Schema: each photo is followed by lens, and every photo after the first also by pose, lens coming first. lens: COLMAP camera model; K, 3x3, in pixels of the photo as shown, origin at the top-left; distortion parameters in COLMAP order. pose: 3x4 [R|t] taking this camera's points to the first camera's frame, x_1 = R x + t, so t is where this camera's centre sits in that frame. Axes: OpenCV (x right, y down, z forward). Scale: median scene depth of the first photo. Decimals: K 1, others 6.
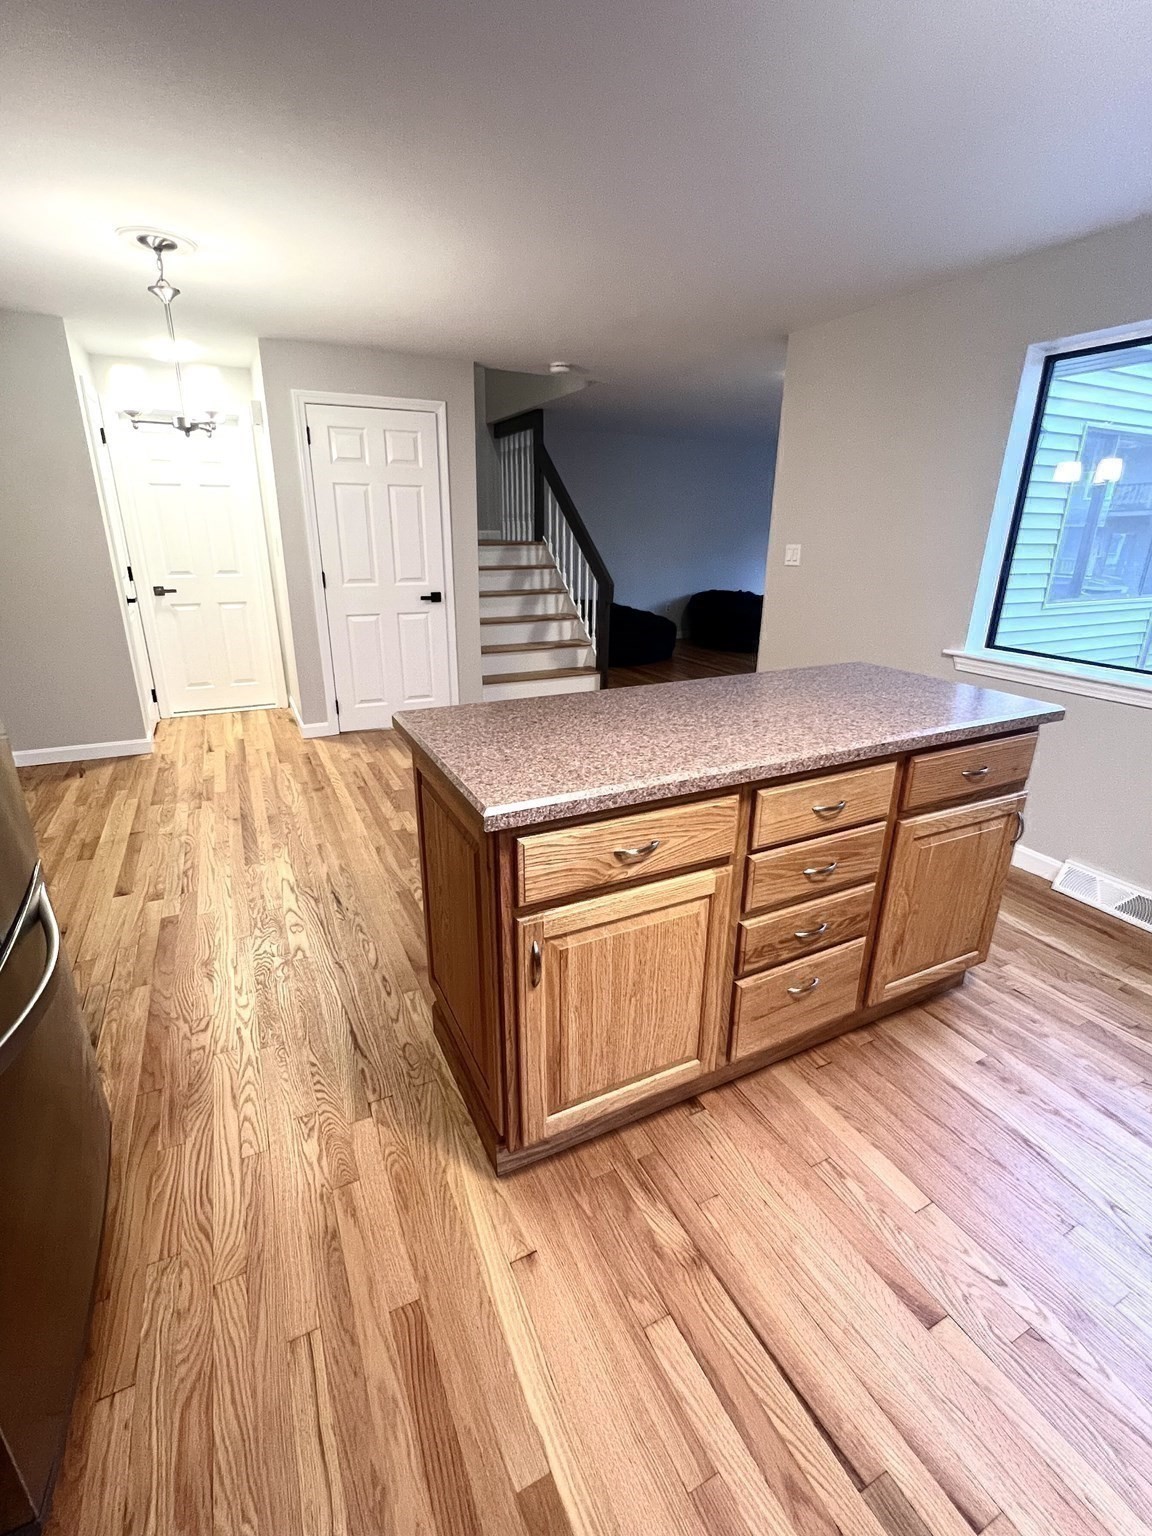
lens RADIAL K [[690.5, 0, 576.1], [0, 690.5, 768.5], [0, 0, 1]] dist [-0.003524, 0.001003]
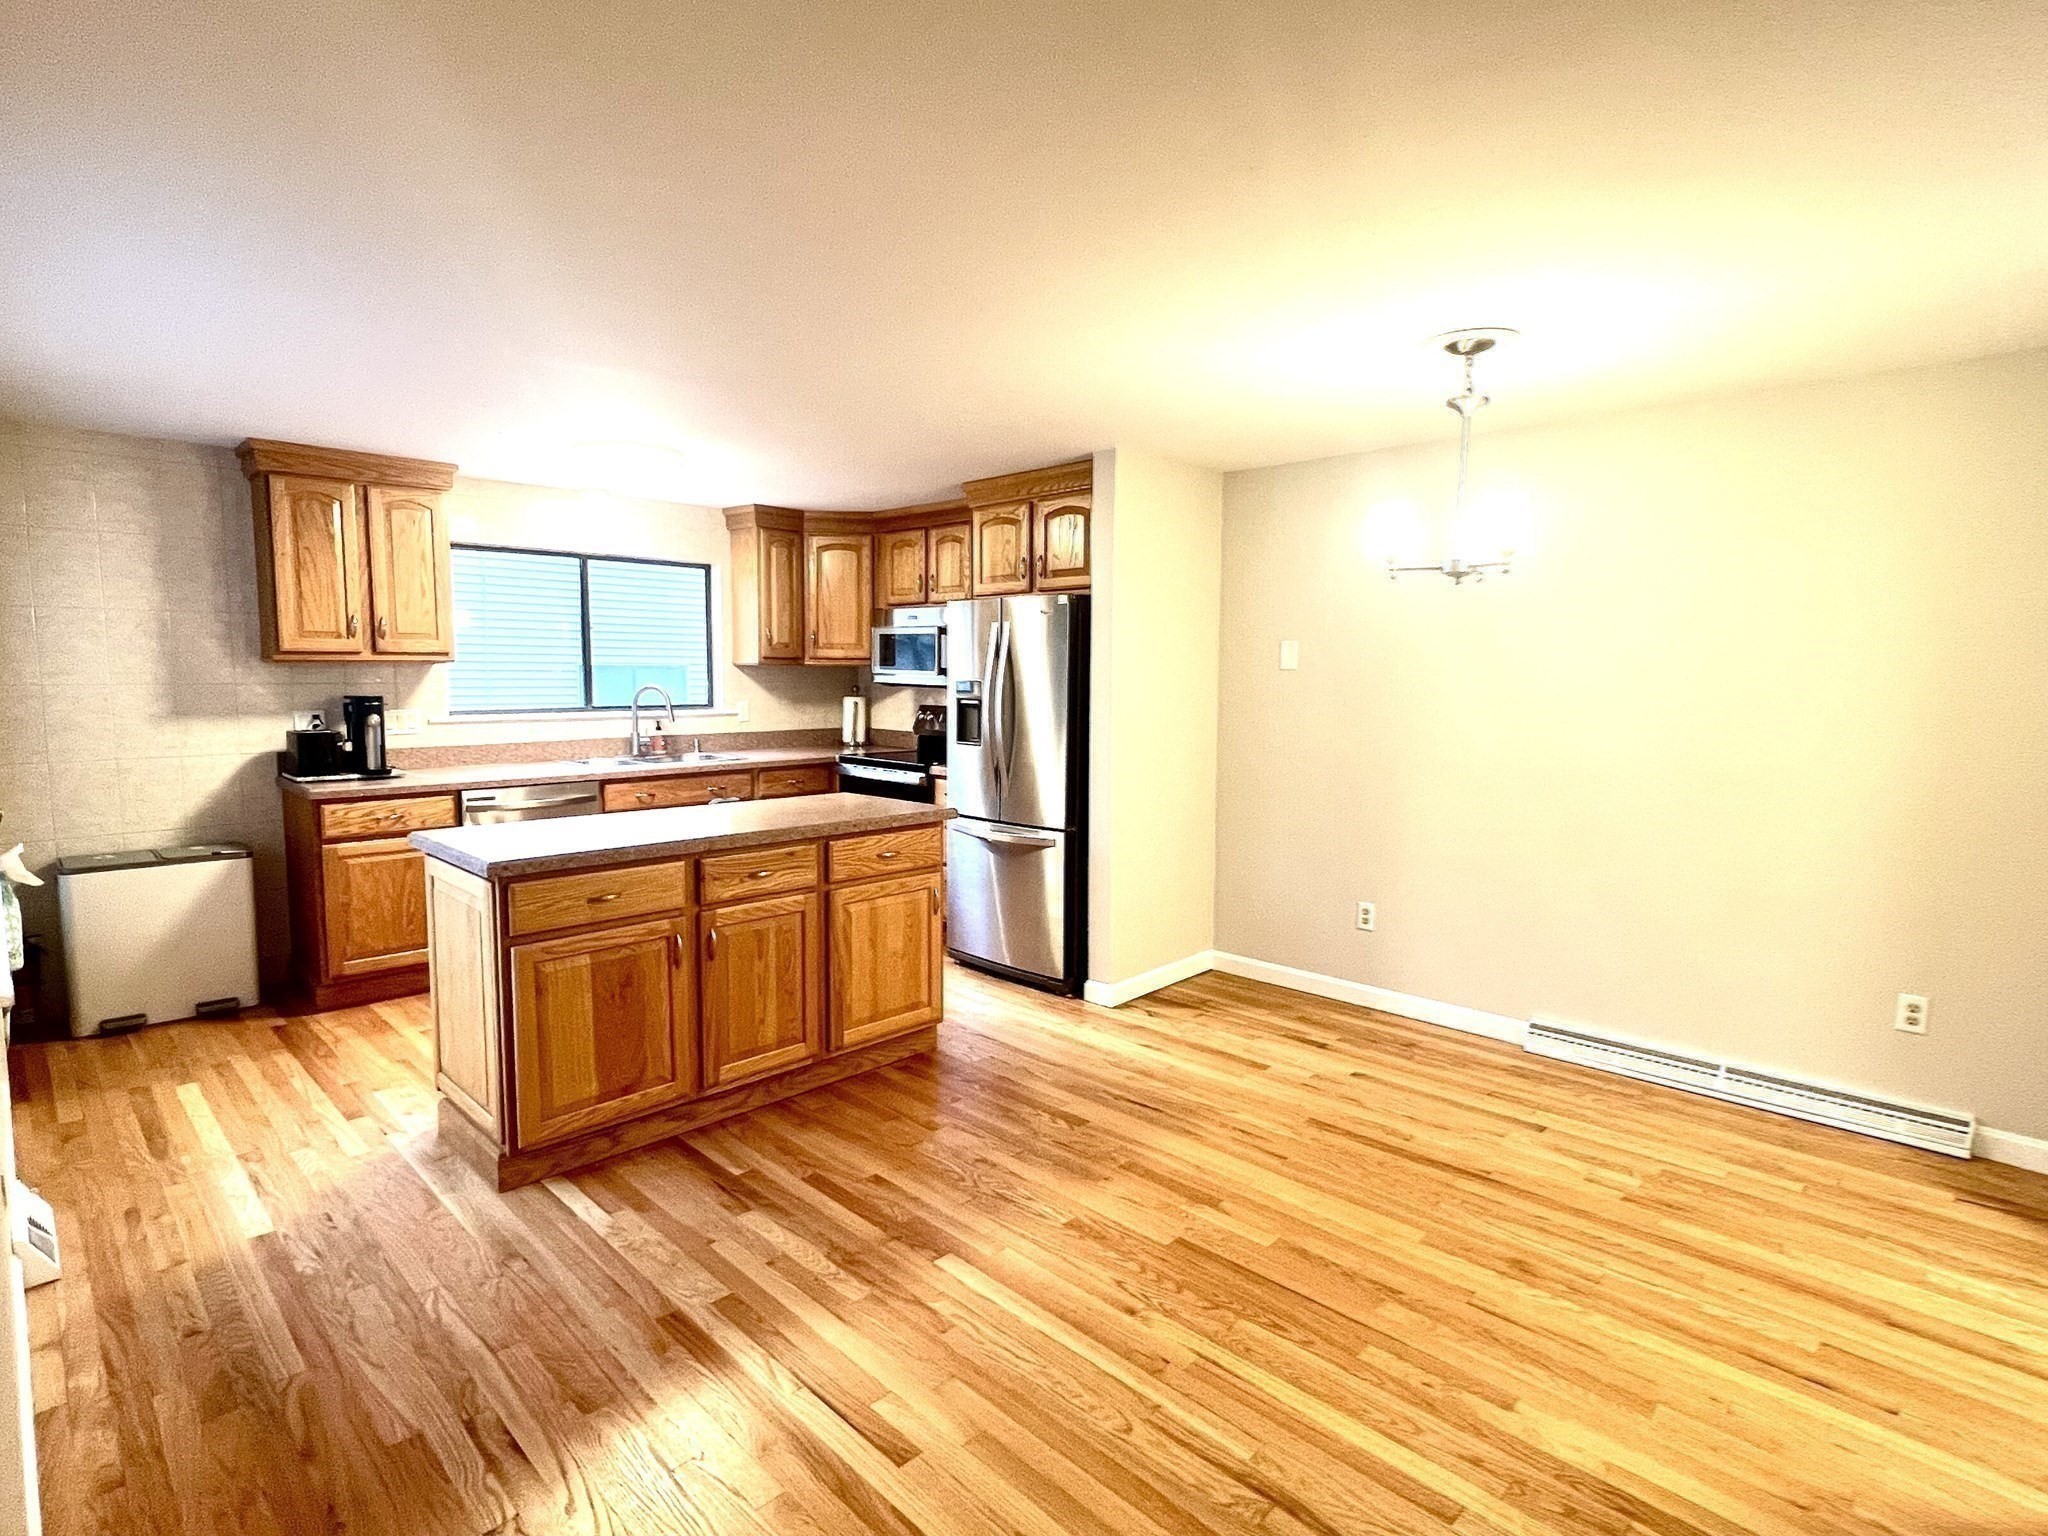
lens RADIAL K [[1033.0, 0, 1022.8], [0, 1033.0, 765.3], [0, 0, 1]] dist [-0.004768, 0.002303]
pose [[-0.944969, 0.013569, -0.326879, 0.322312], [-0.124520, 0.909024, 0.397705, -1.062291], [0.302538, 0.416522, -0.857310, 2.900821]]
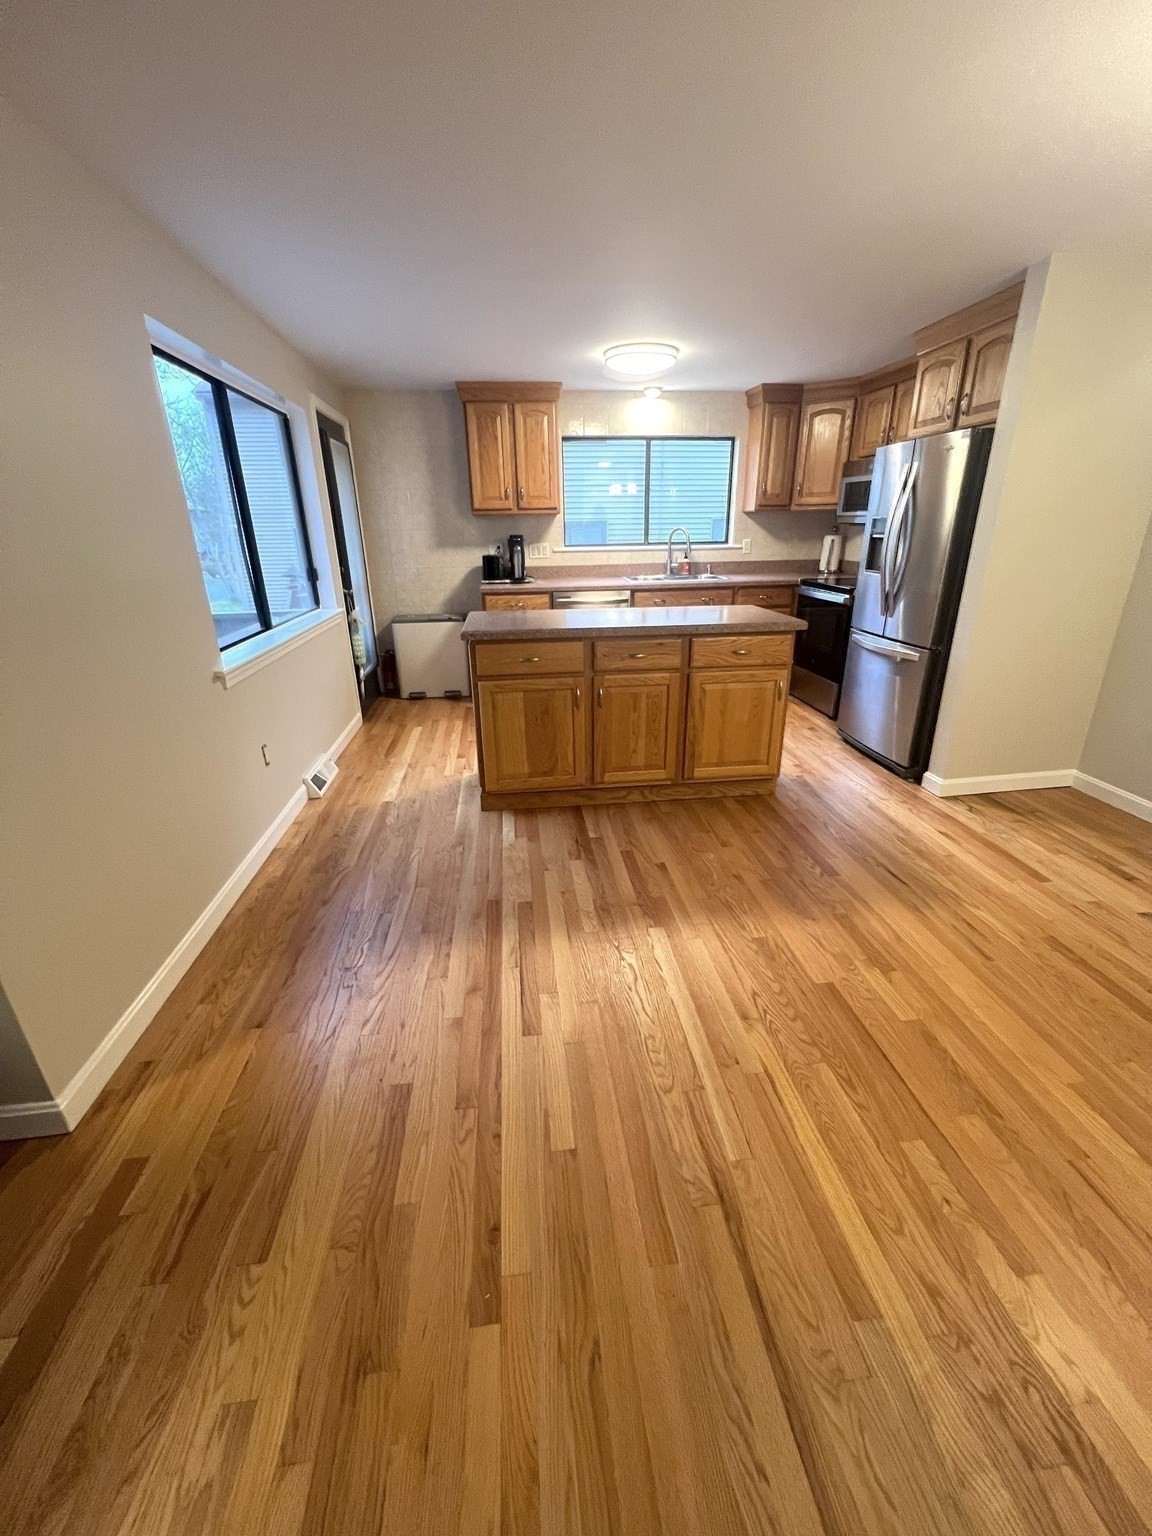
lens RADIAL K [[618.6, 0, 579.4], [0, 618.6, 765.8], [0, 0, 1]] dist [-0.000505, -0.000102]
pose [[-0.941403, -0.119574, 0.315376, -0.258592], [0.116574, 0.762072, 0.636912, -0.937359], [-0.316498, 0.636356, -0.703477, 2.650730]]
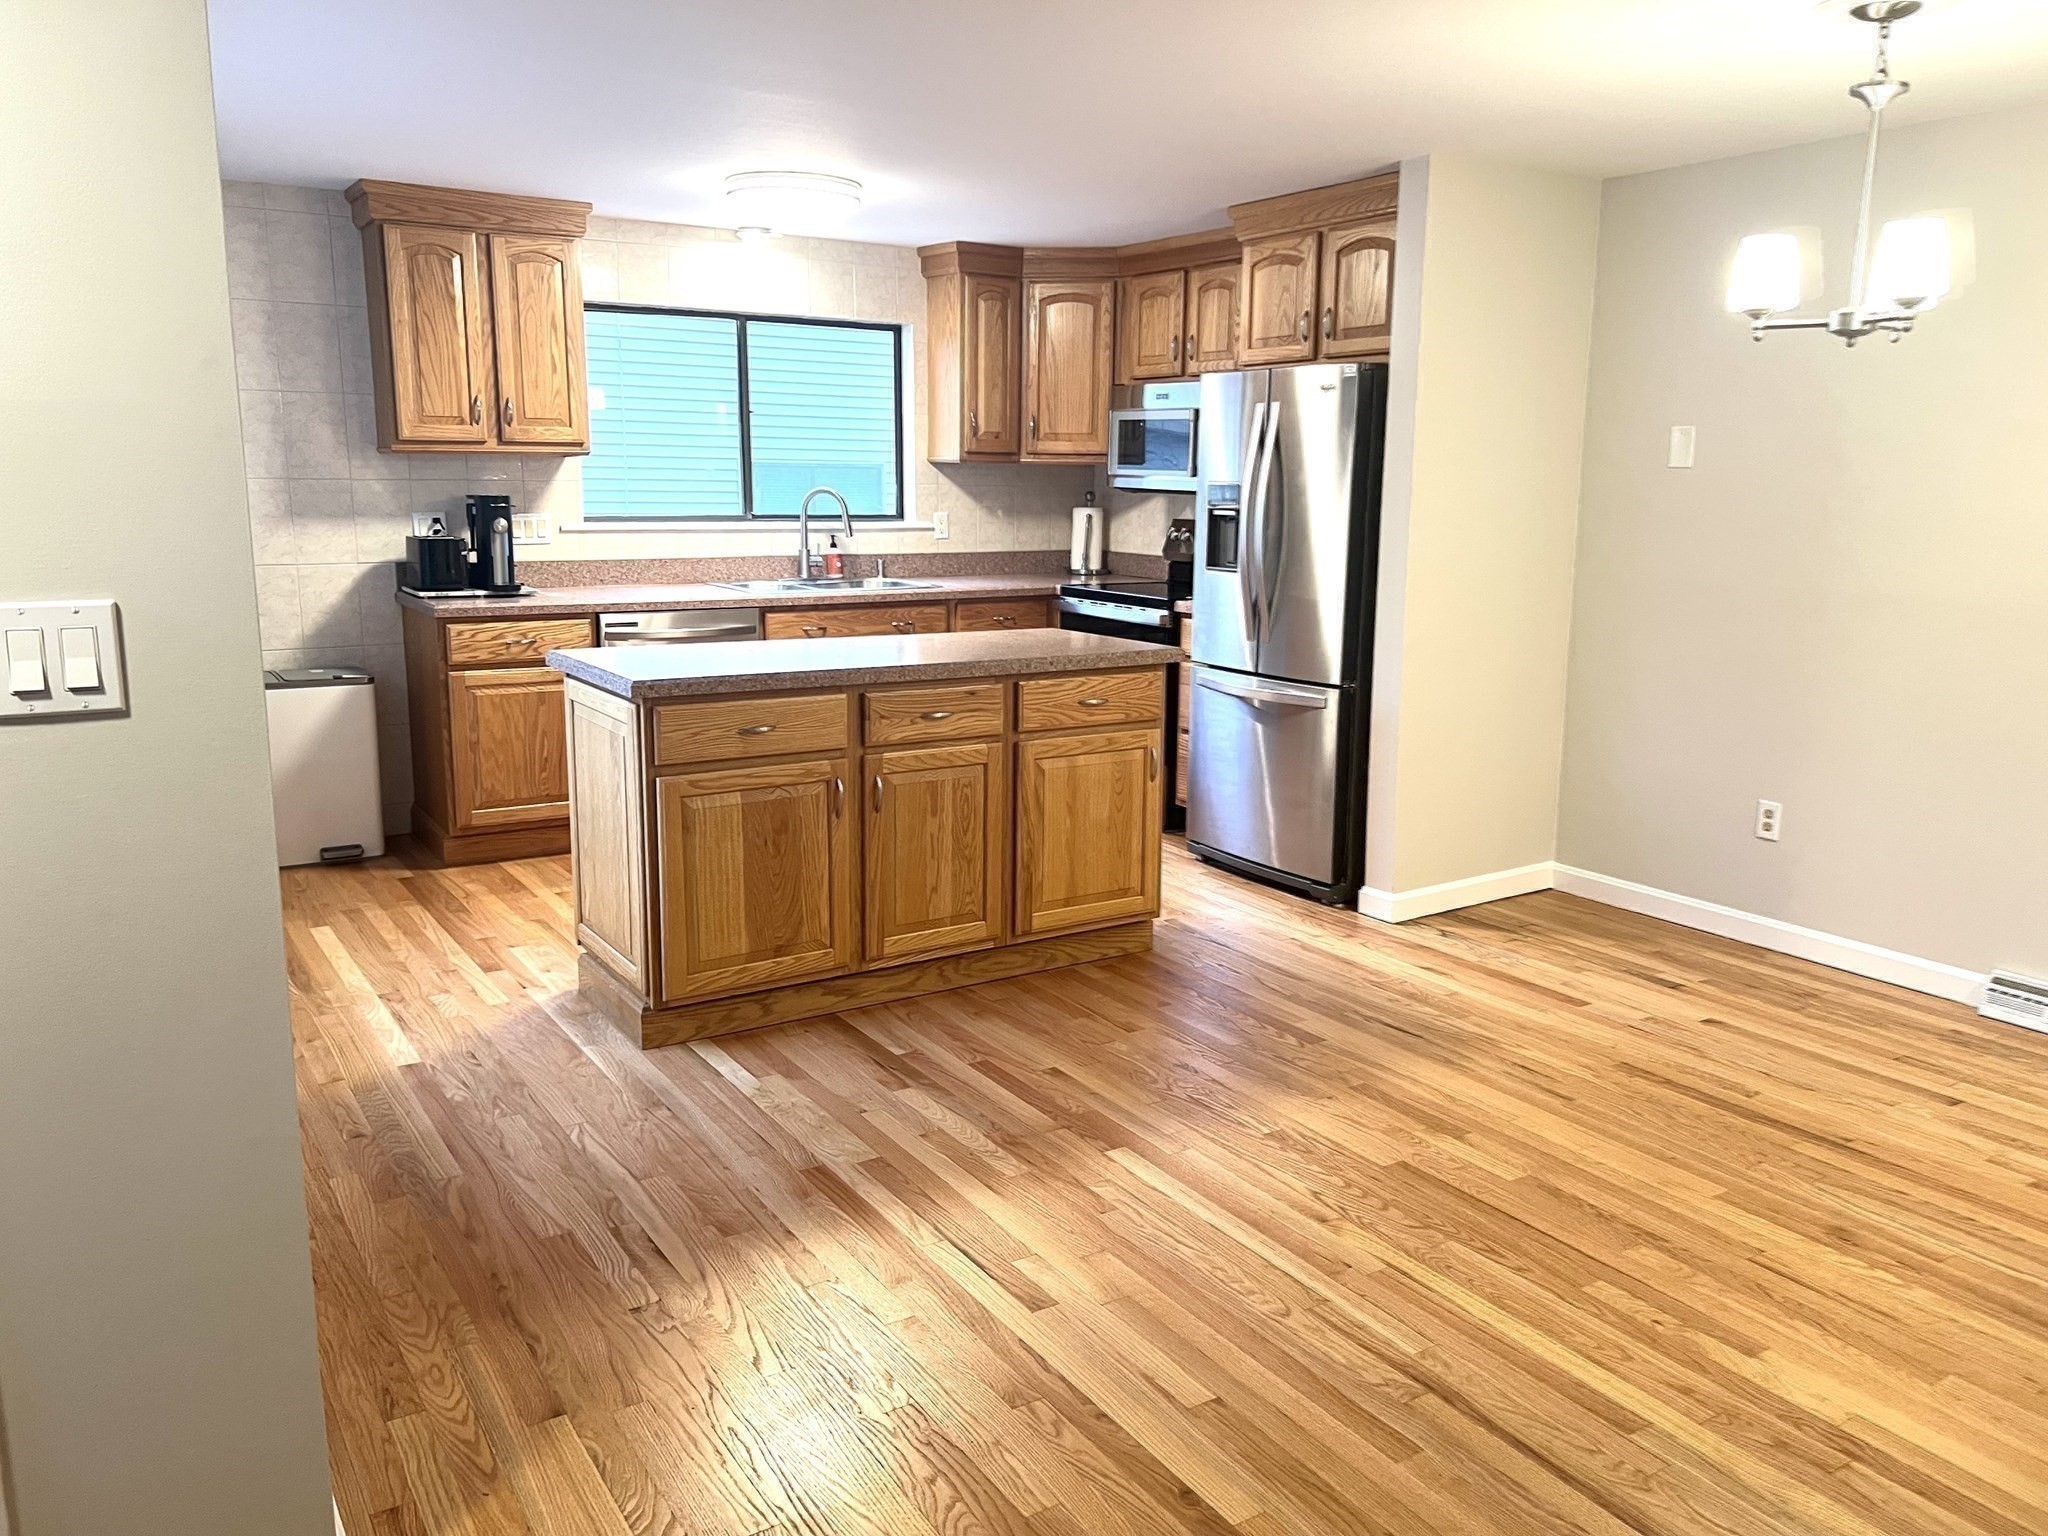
lens RADIAL K [[1557.5, 0, 1045.1], [0, 1557.5, 758.3], [0, 0, 1]] dist [0.071778, -0.080560]
pose [[-0.993127, 0.000293, -0.117042, 0.272305], [-0.058231, 0.866210, 0.496275, -1.201951], [0.101528, 0.499680, -0.860240, 3.312830]]
